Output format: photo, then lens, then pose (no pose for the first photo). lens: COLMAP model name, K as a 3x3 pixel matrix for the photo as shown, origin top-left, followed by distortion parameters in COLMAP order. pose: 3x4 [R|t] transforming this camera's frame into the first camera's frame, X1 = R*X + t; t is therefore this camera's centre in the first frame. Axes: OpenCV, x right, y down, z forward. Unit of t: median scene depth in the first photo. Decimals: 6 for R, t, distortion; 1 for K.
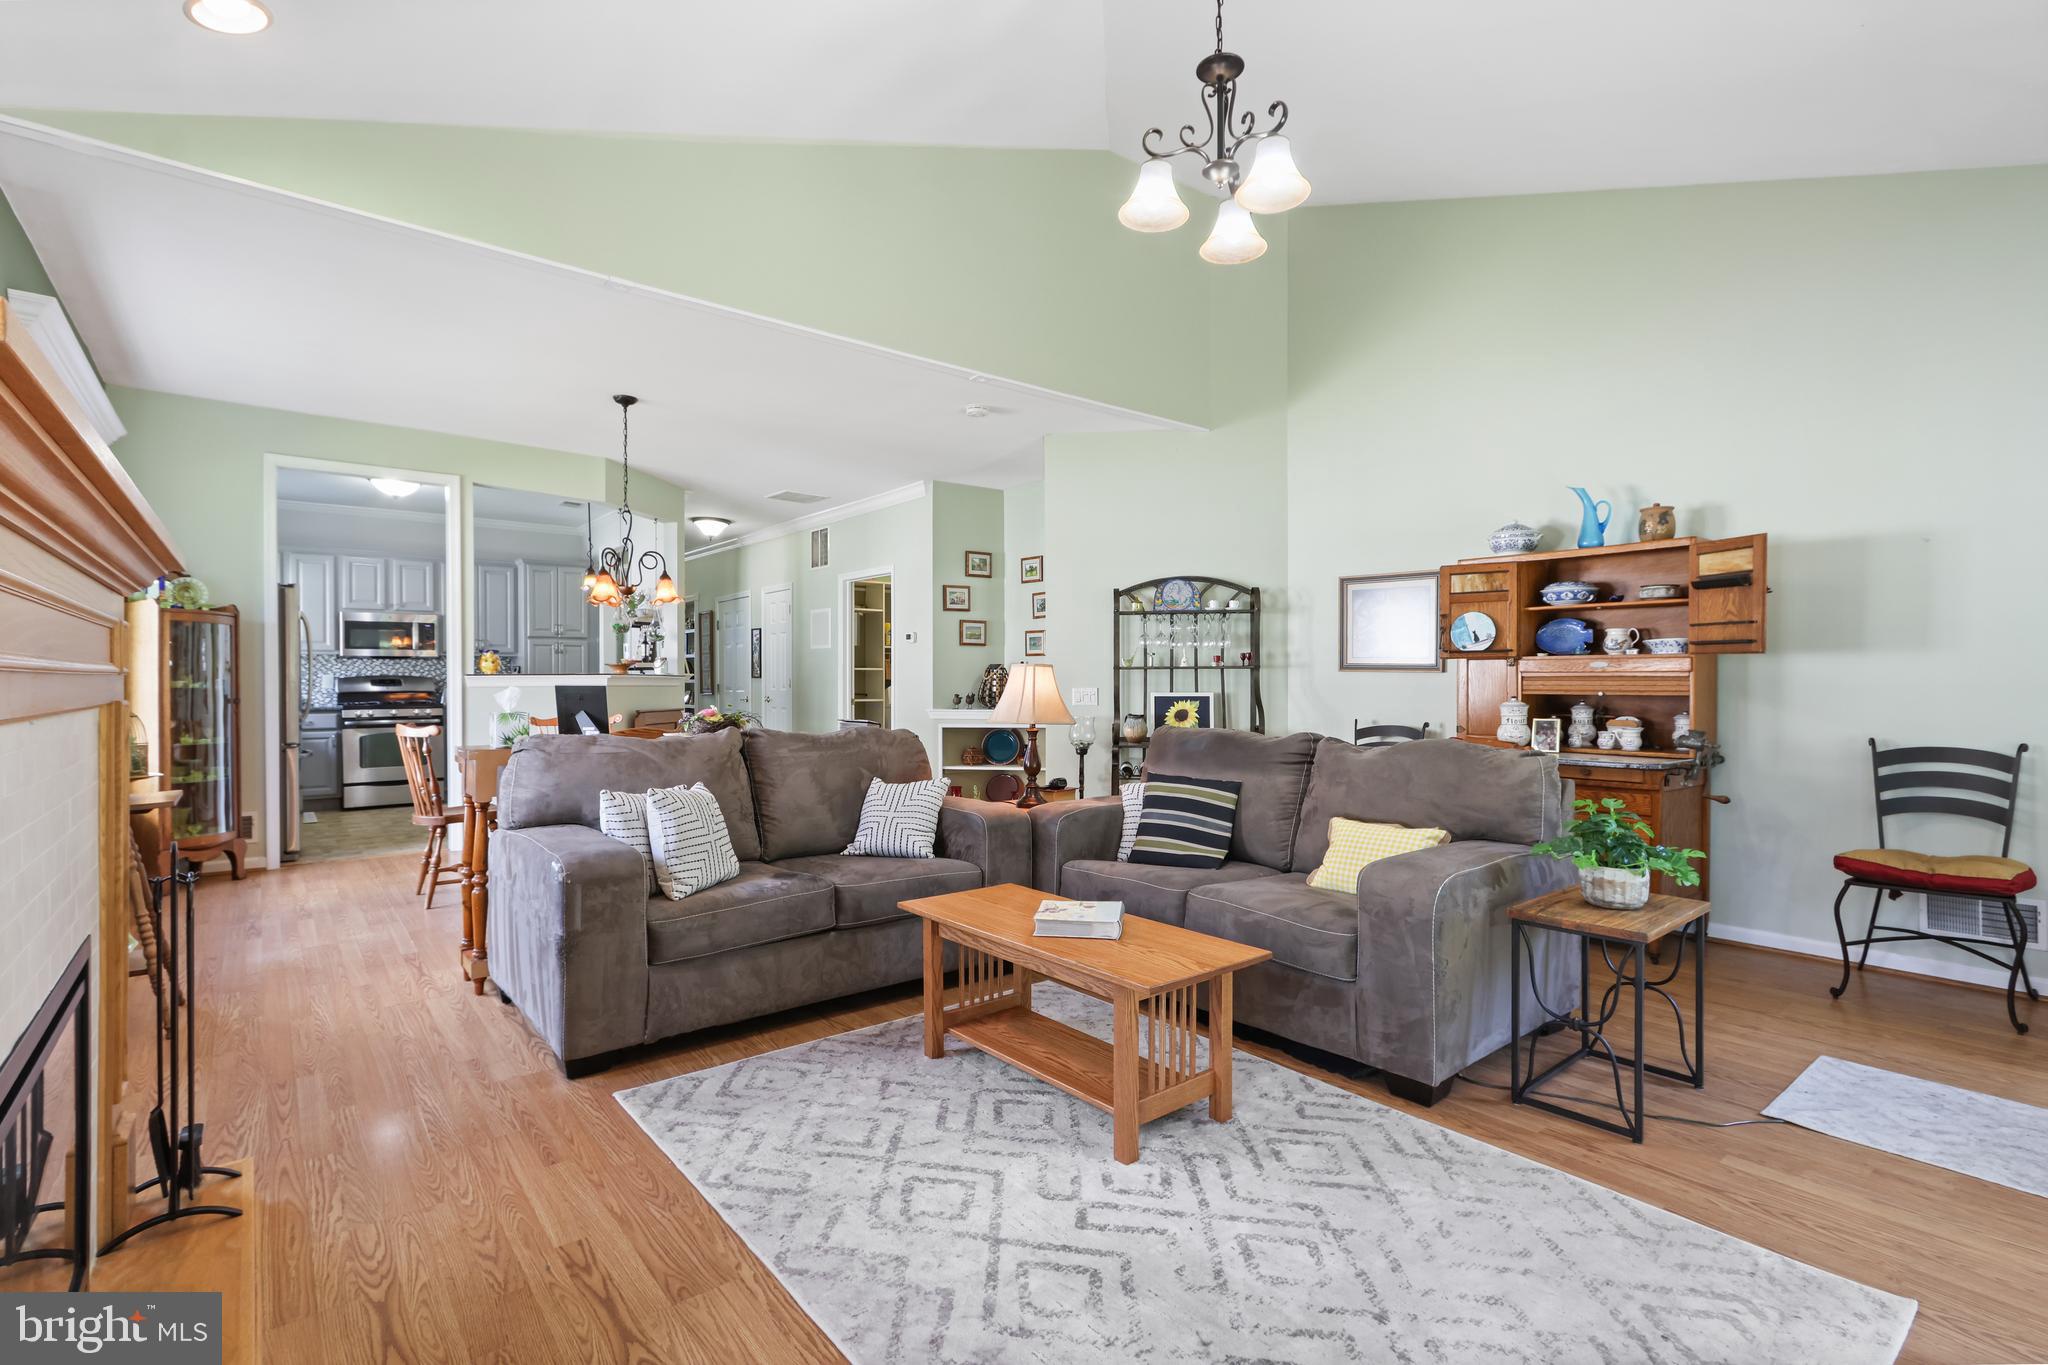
lens RADIAL K [[941.5, 0, 1015.9], [0, 941.5, 686.9], [0, 0, 1]] dist [0.000589, -0.000241]
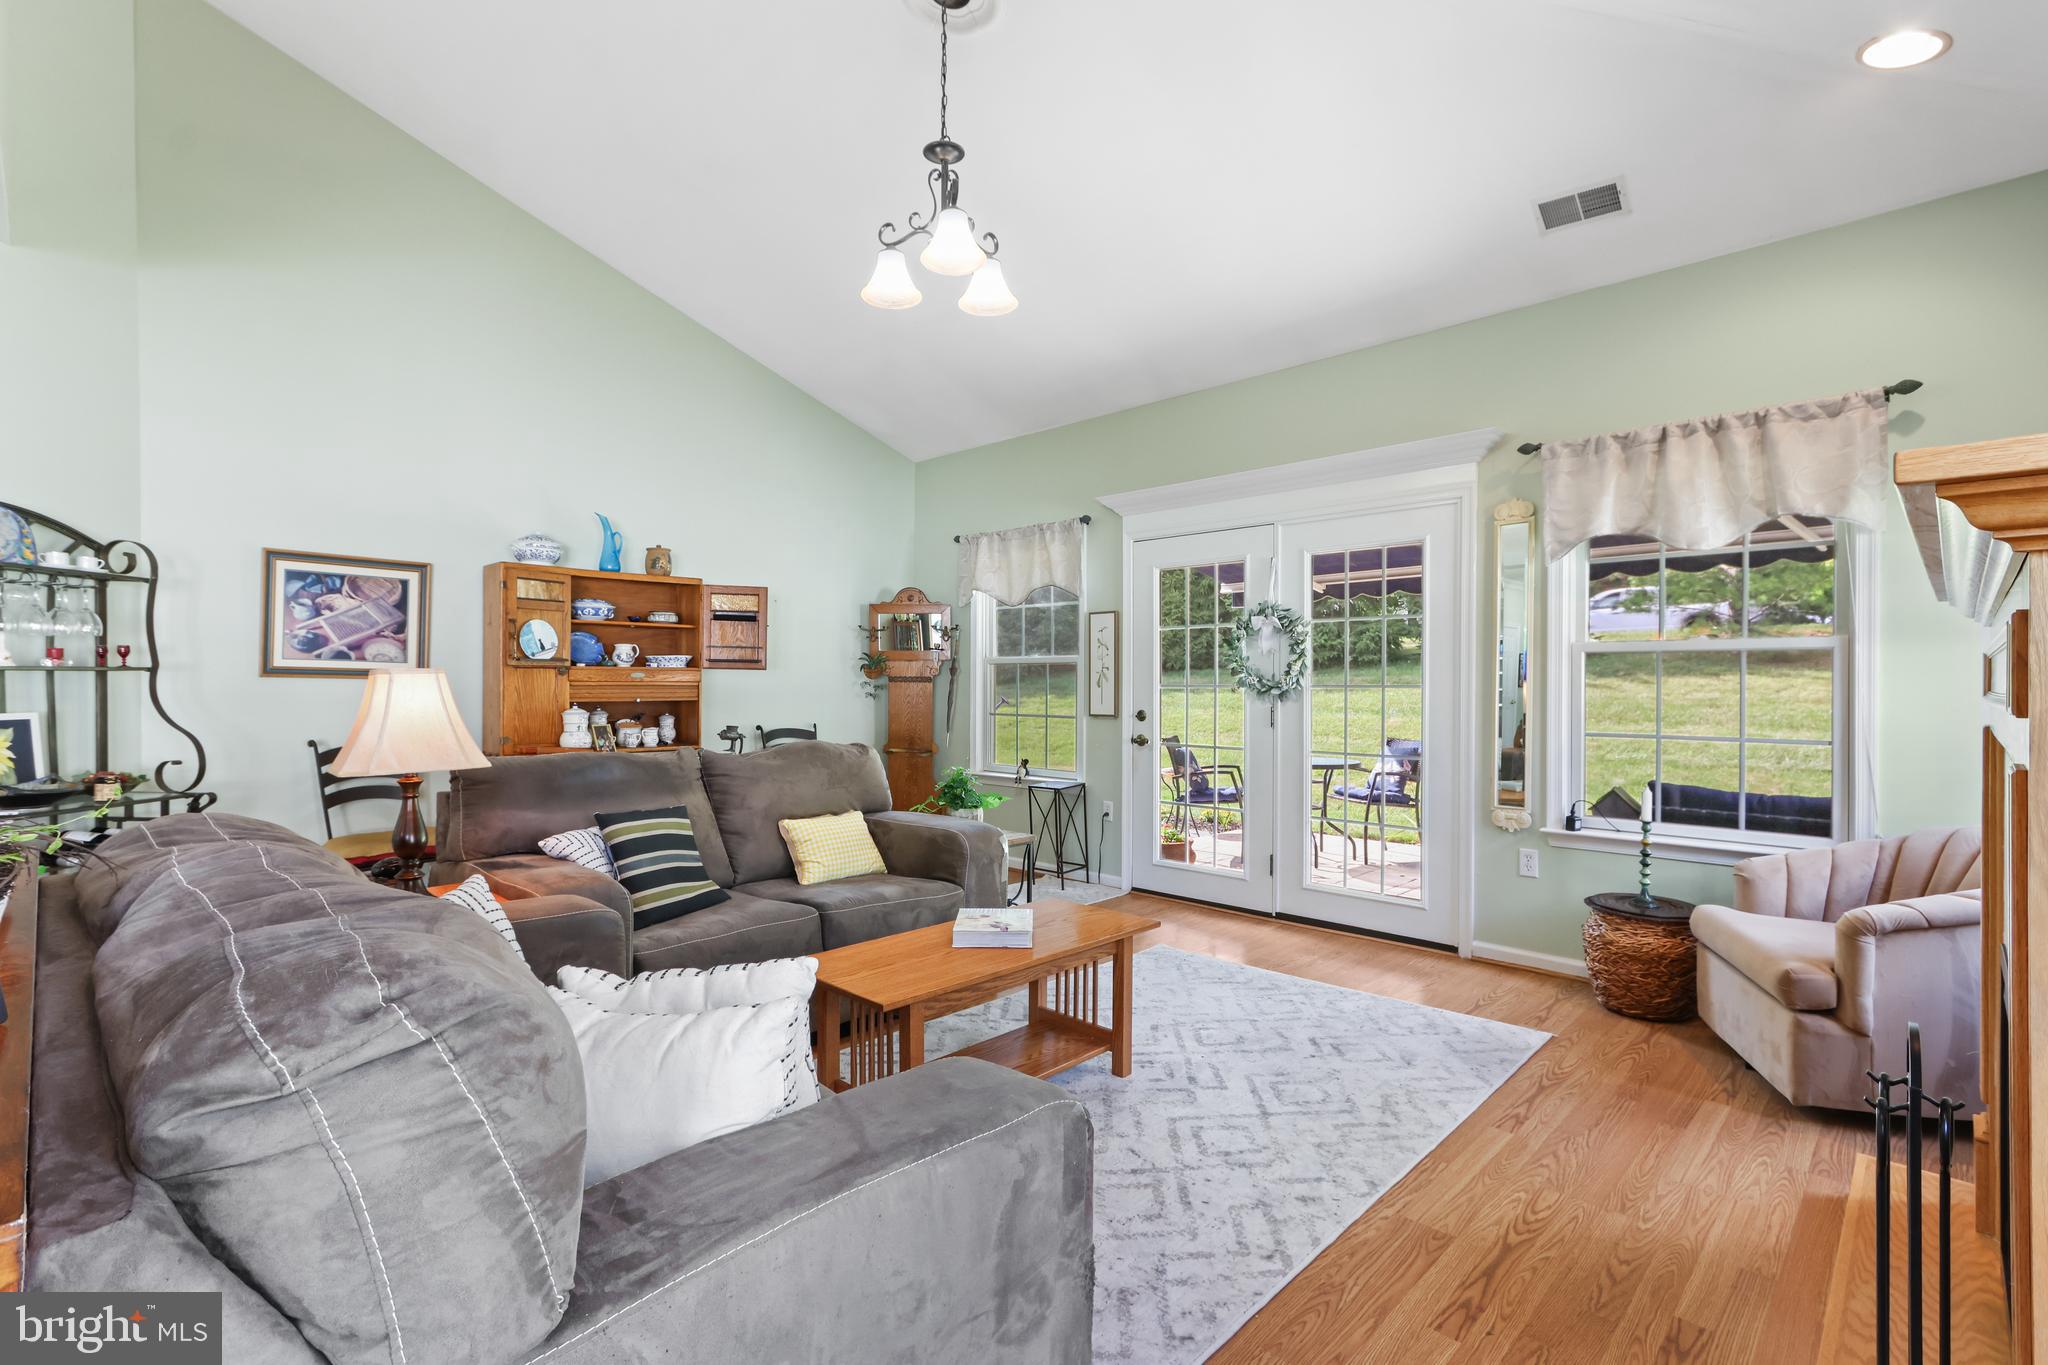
lens RADIAL K [[941.5, 0, 1015.9], [0, 941.5, 686.9], [0, 0, 1]] dist [0.000589, -0.000241]
pose [[-0.112329, -0.001174, 0.993670, -0.929195], [0.005761, 0.999982, 0.001833, -0.015345], [-0.993654, 0.005930, -0.112320, 1.064764]]
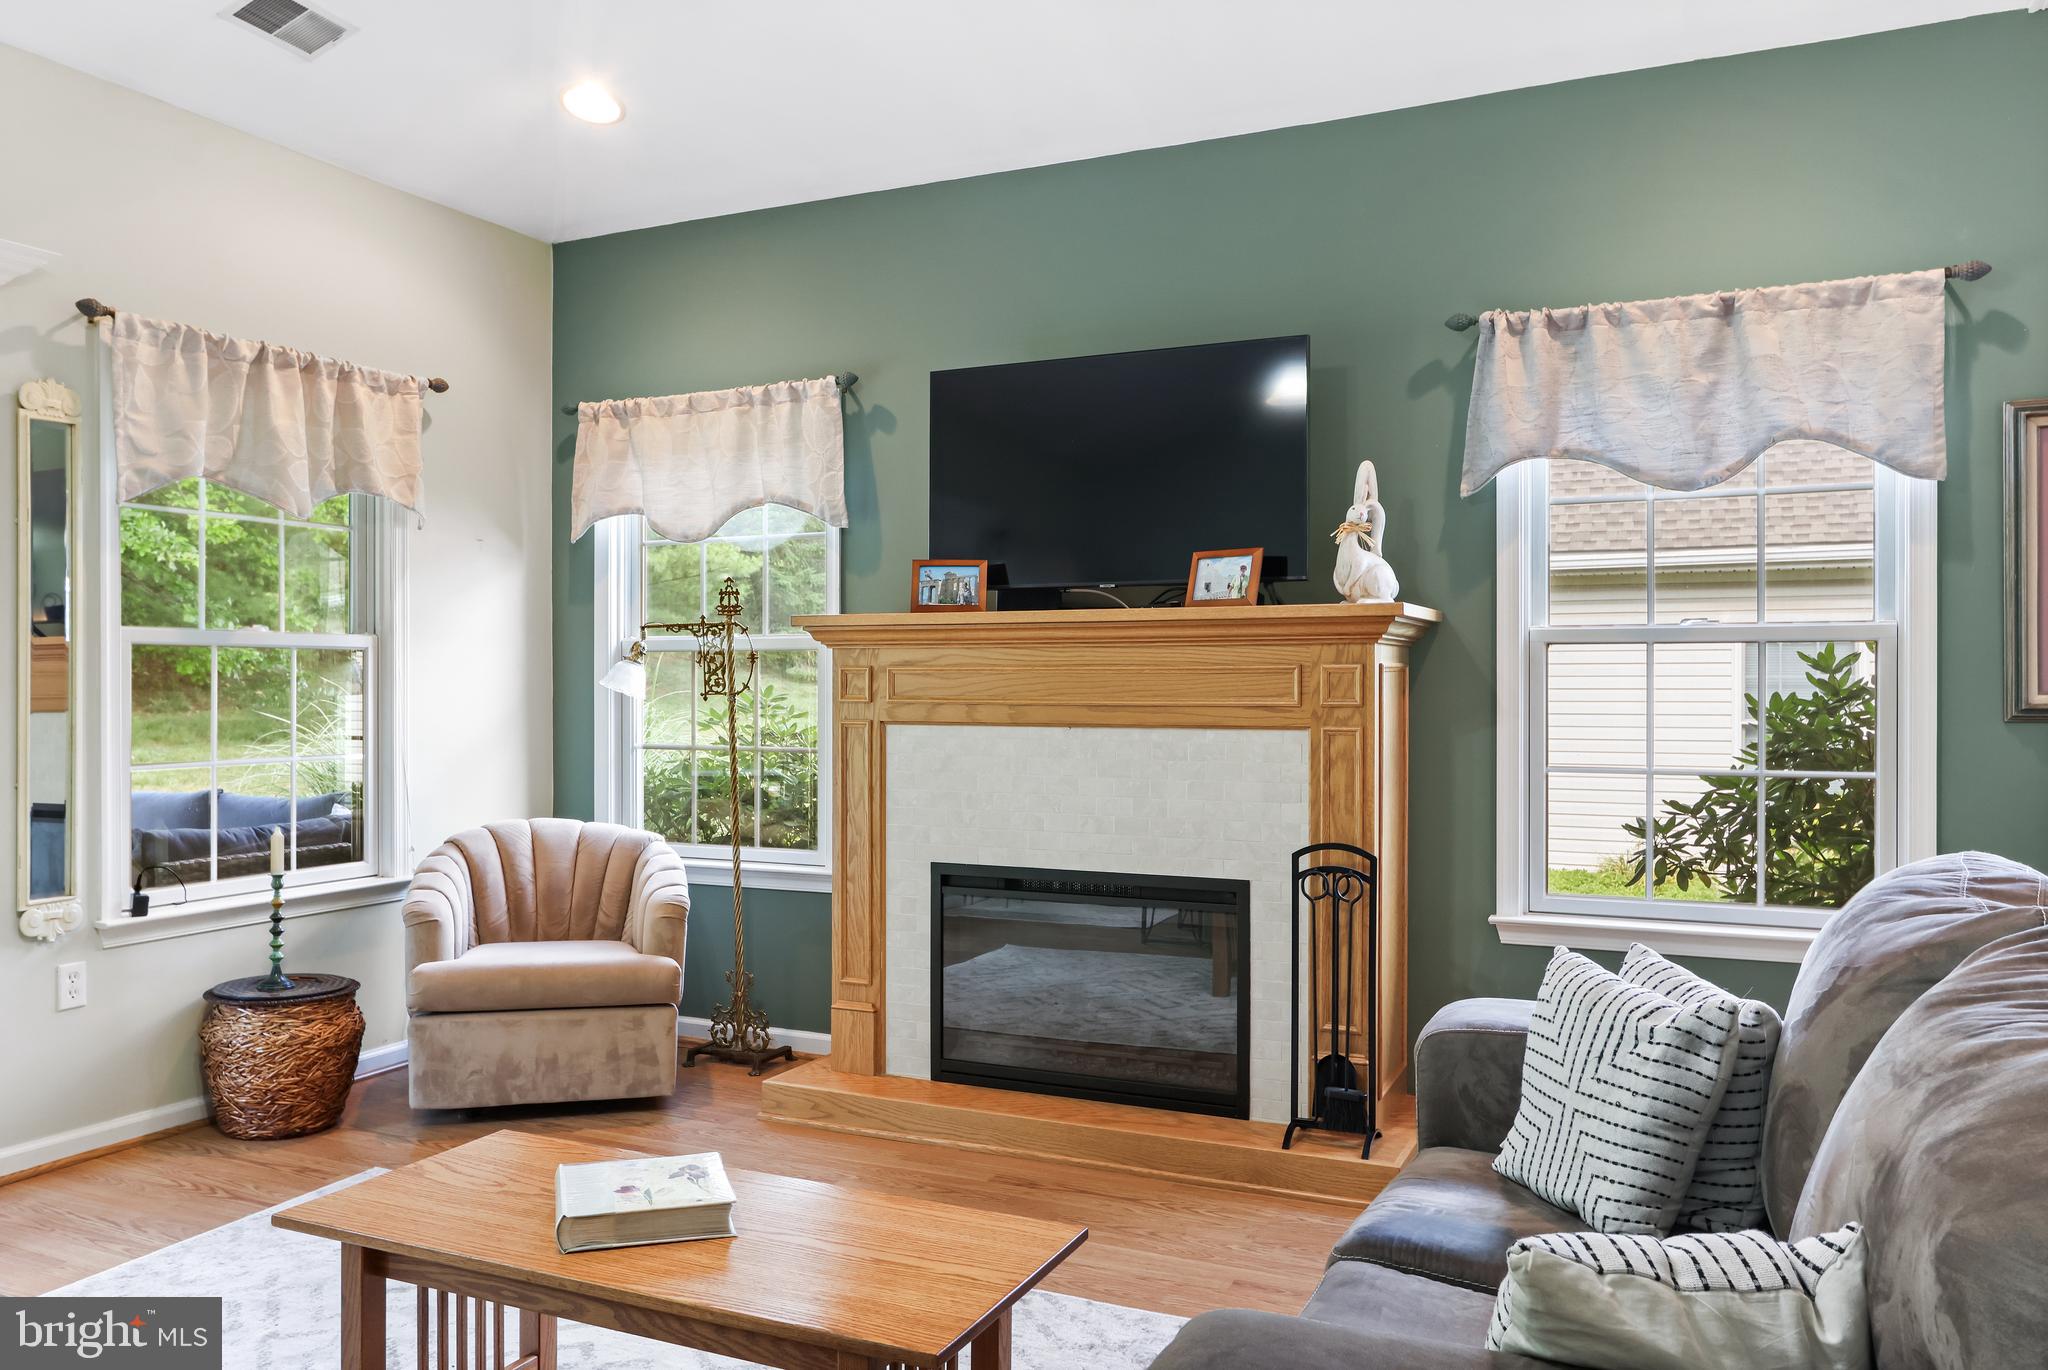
lens RADIAL K [[1534.3, 0, 1024.0], [0, 1534.3, 685.0], [0, 0, 1]] dist [0.009759, 0.002372]
pose [[-0.899966, 0.006267, -0.435916, 0.244316], [0.002979, 0.999962, 0.008226, -0.027709], [0.435951, 0.006104, -0.899950, 1.802064]]
